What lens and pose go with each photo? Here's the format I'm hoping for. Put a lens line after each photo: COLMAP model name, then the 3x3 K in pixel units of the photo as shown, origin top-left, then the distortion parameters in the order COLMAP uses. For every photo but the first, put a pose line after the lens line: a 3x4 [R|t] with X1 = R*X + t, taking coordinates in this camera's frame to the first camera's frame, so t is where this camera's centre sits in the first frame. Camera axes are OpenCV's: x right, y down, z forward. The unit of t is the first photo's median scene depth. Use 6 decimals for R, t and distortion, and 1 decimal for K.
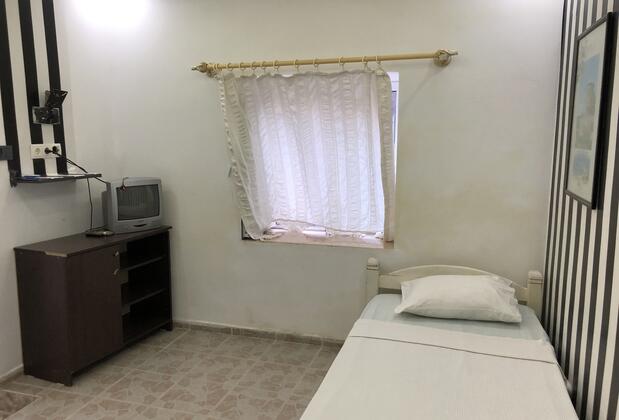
lens RADIAL K [[521.8, 0, 308.8], [0, 521.8, 212.3], [0, 0, 1]] dist [0.012604, 0.000076]
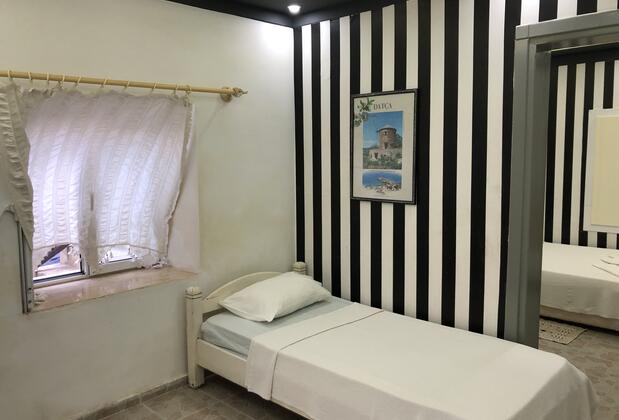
lens RADIAL K [[521.8, 0, 307.0], [0, 521.8, 210.0], [0, 0, 1]] dist [0.012604, 0.000076]
pose [[0.439293, -0.106122, 0.892054, -0.690293], [0.153304, 0.987288, 0.041956, -0.067885], [-0.885166, 0.118325, 0.449978, 0.364997]]
